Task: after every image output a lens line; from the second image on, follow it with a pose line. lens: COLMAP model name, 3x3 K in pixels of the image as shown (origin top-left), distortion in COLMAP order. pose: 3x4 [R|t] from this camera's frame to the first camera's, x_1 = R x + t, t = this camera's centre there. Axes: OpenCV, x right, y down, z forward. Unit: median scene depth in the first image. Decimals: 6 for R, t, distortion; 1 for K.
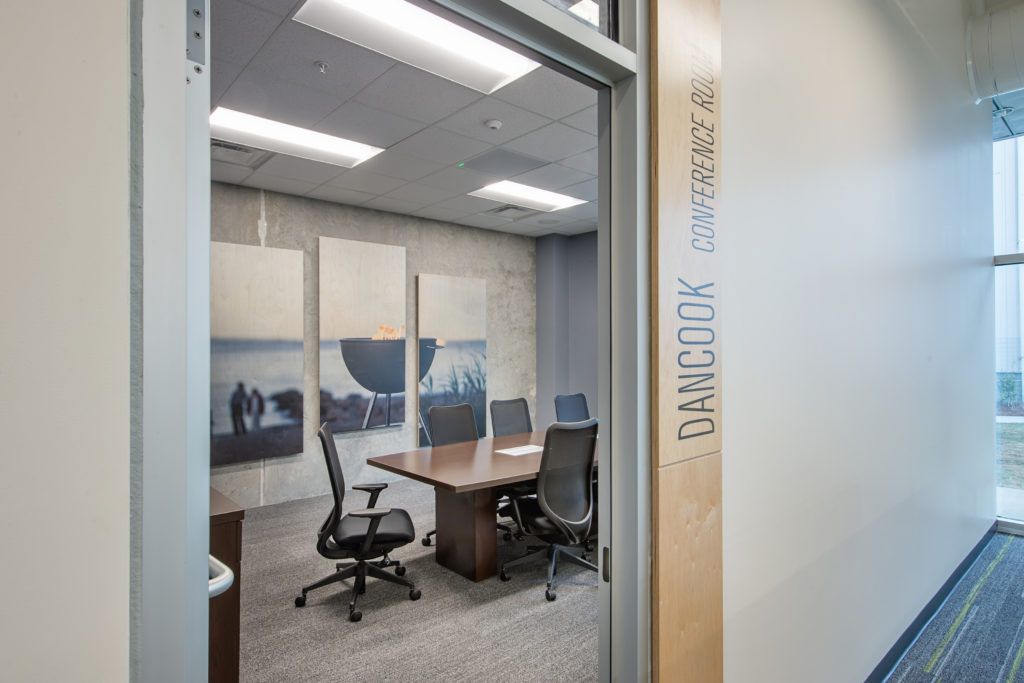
lens RADIAL K [[556.1, 0, 483.6], [0, 556.1, 343.6], [0, 0, 1]] dist [0.003001, 0.000007]
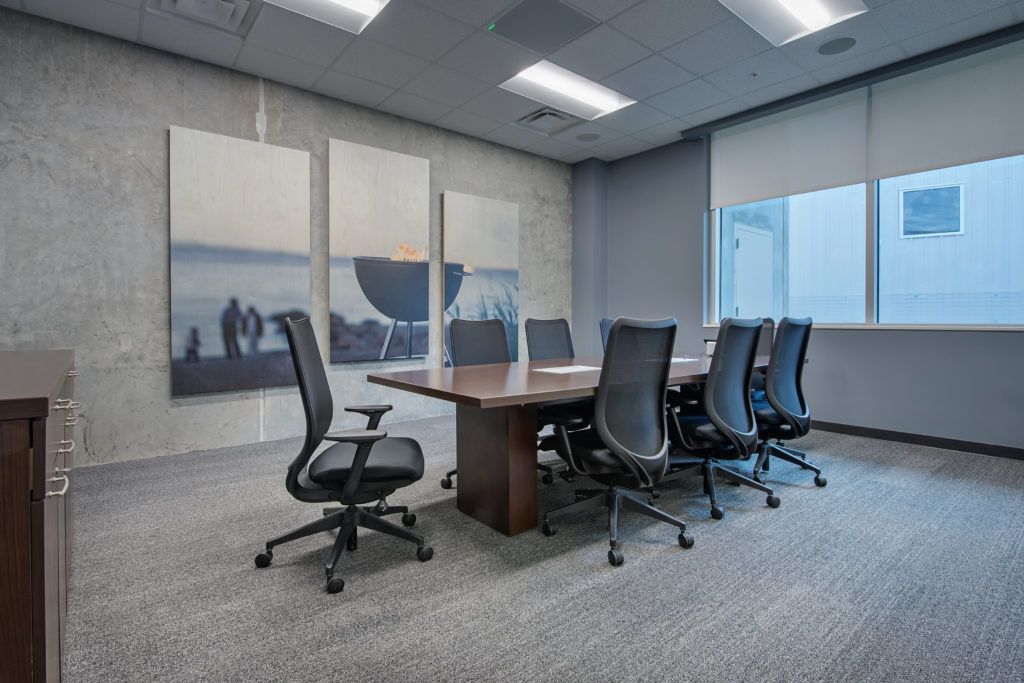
lens RADIAL K [[488.2, 0, 495.7], [0, 488.2, 333.3], [0, 0, 1]] dist [-0.004229, -0.000593]
pose [[0.999464, 0.003728, -0.032524, -0.008423], [-0.002808, 0.999596, 0.028290, 0.099477], [0.032616, -0.028184, 0.999071, 0.254181]]
